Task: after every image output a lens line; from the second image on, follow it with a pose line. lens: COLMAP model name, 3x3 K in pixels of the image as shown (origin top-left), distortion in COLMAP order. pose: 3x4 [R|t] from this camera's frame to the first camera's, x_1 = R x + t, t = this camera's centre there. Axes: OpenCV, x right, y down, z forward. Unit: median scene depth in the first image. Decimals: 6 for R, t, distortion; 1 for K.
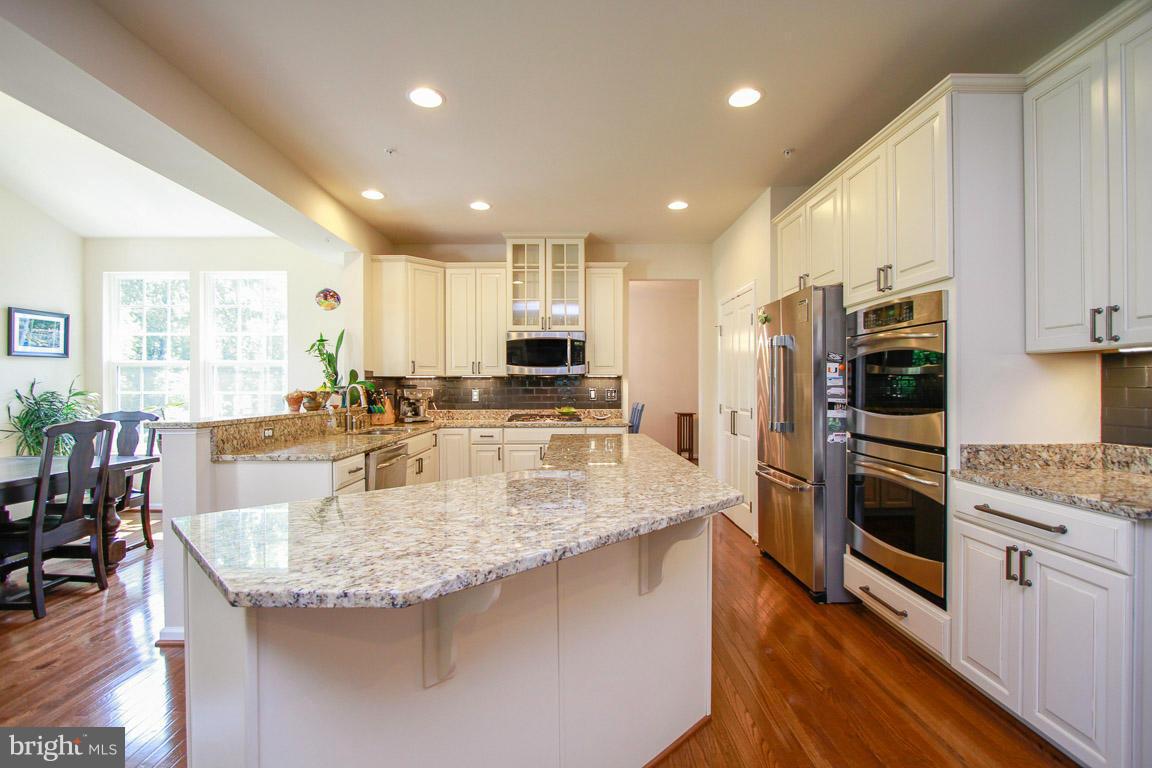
lens RADIAL K [[529.9, 0, 572.4], [0, 529.9, 389.4], [0, 0, 1]] dist [-0.013484, 0.001189]
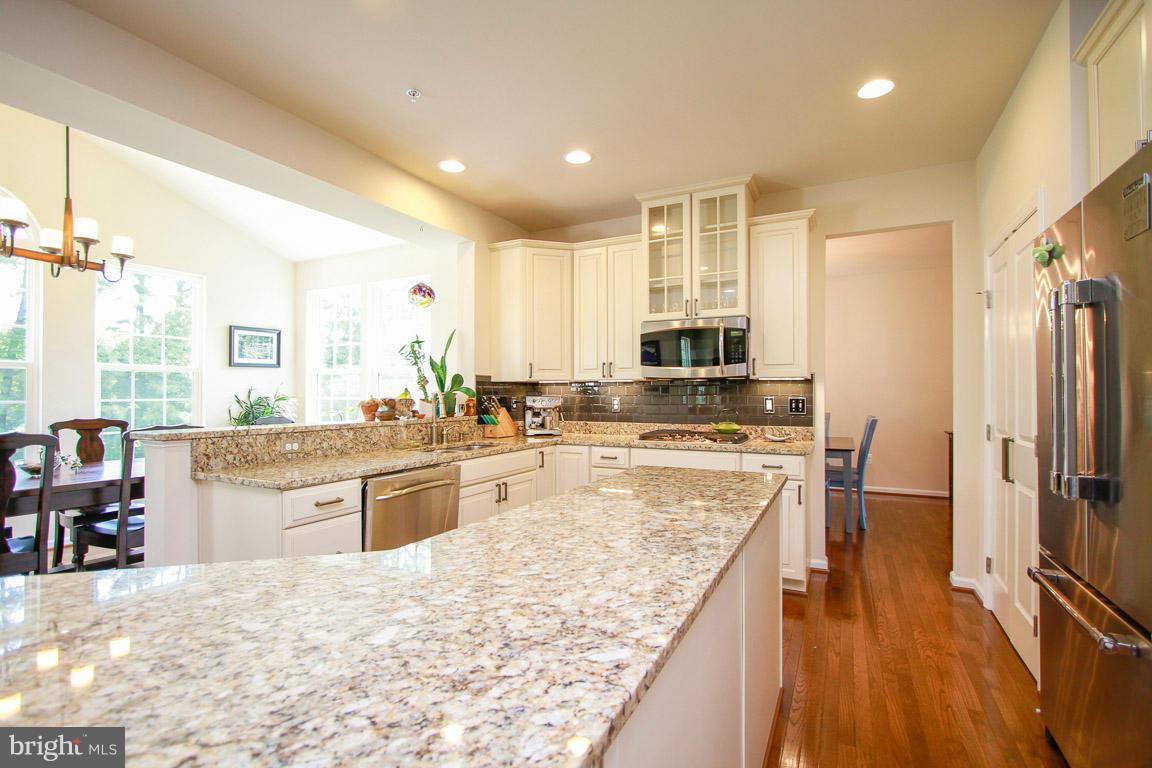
lens RADIAL K [[529.9, 0, 572.4], [0, 529.9, 389.4], [0, 0, 1]] dist [-0.013484, 0.001189]
pose [[0.882422, -0.001178, -0.470457, 0.156265], [-0.004820, 0.999922, -0.011544, -0.002541], [0.470434, 0.012454, 0.882347, 0.288121]]
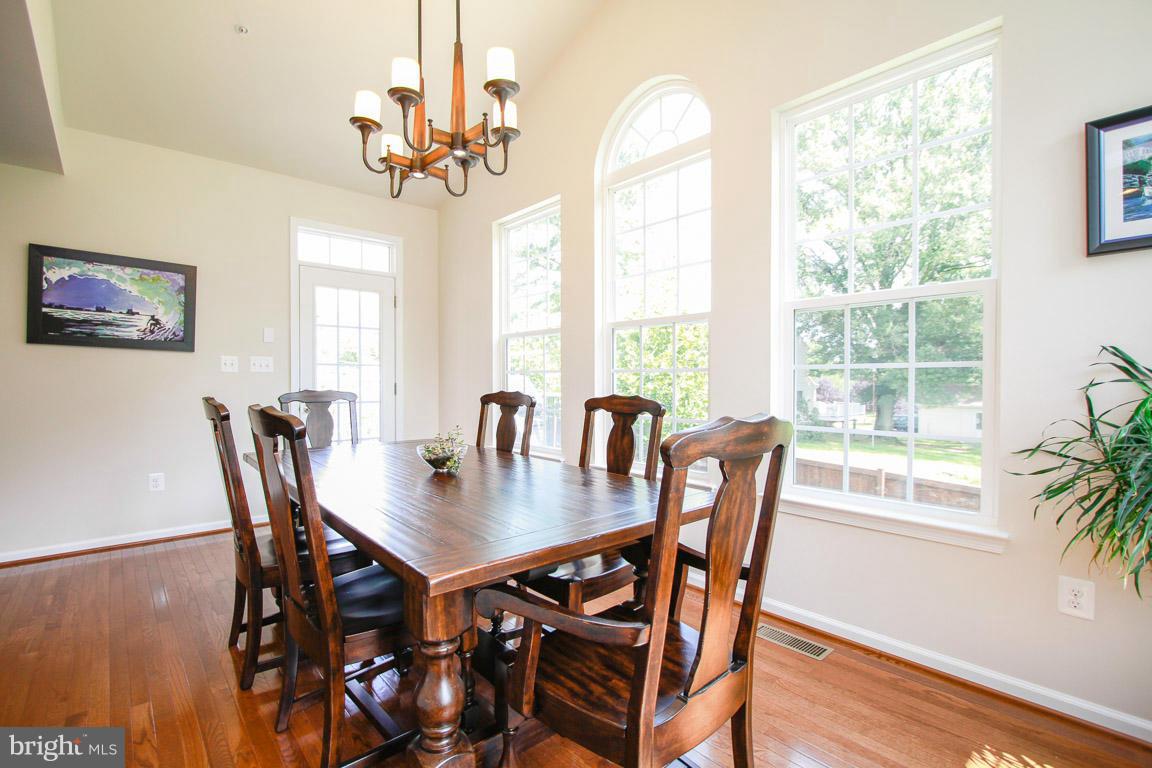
lens RADIAL K [[529.9, 0, 572.4], [0, 529.9, 389.4], [0, 0, 1]] dist [-0.013484, 0.001189]
pose [[-0.761824, 0.019645, -0.647486, -0.516149], [0.000093, 0.999543, 0.030216, 0.016251], [0.647784, 0.022959, -0.761478, 0.968408]]
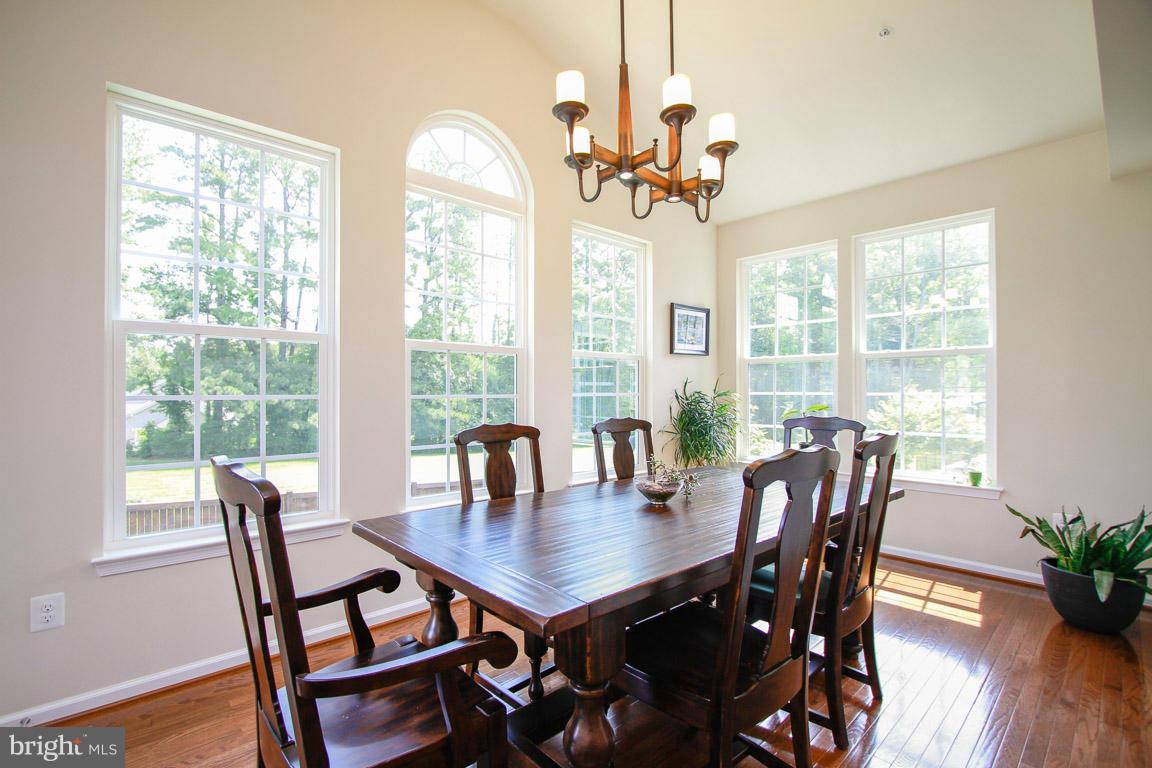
lens RADIAL K [[529.9, 0, 572.4], [0, 529.9, 389.4], [0, 0, 1]] dist [-0.013484, 0.001189]
pose [[0.673095, -0.002744, -0.739551, -0.447128], [-0.002805, 0.999976, -0.006264, 0.006361], [0.739550, 0.006291, 0.673072, 0.198353]]
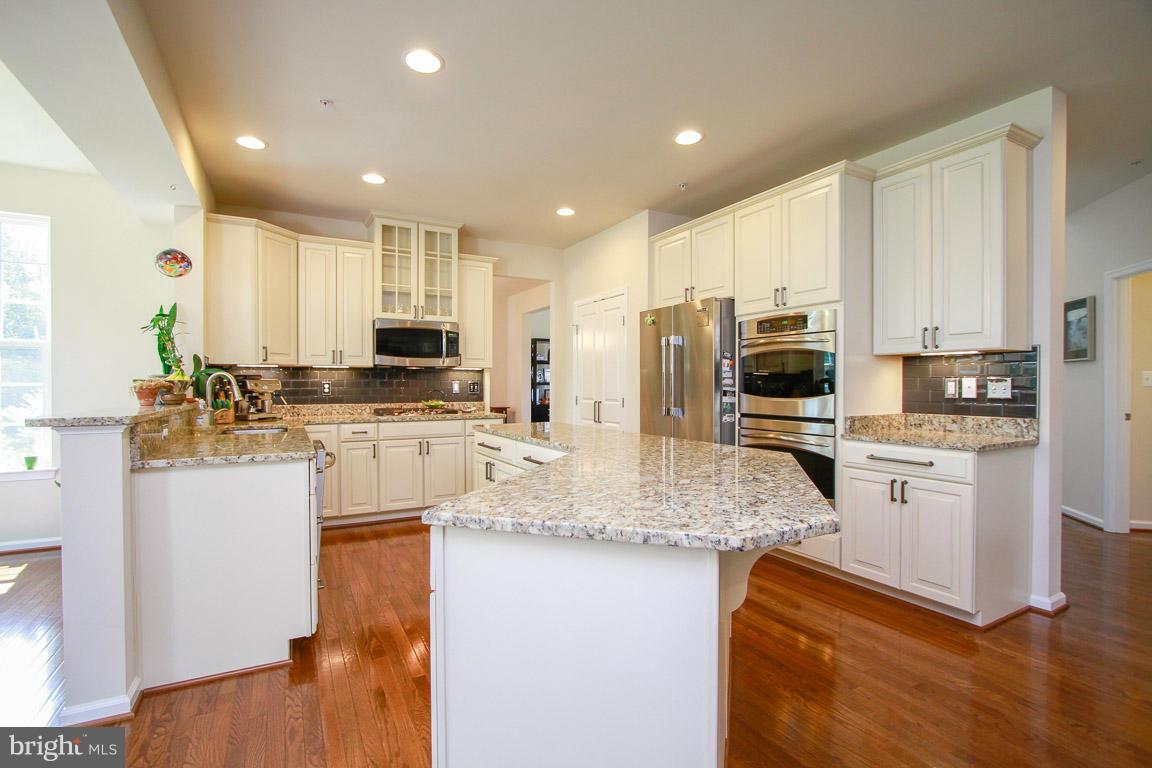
lens RADIAL K [[529.9, 0, 572.4], [0, 529.9, 389.4], [0, 0, 1]] dist [-0.013484, 0.001189]
pose [[0.881119, -0.000912, 0.472893, -0.267766], [-0.000763, 0.999994, 0.003351, 0.011273], [-0.472893, -0.003314, 0.881114, 0.031338]]
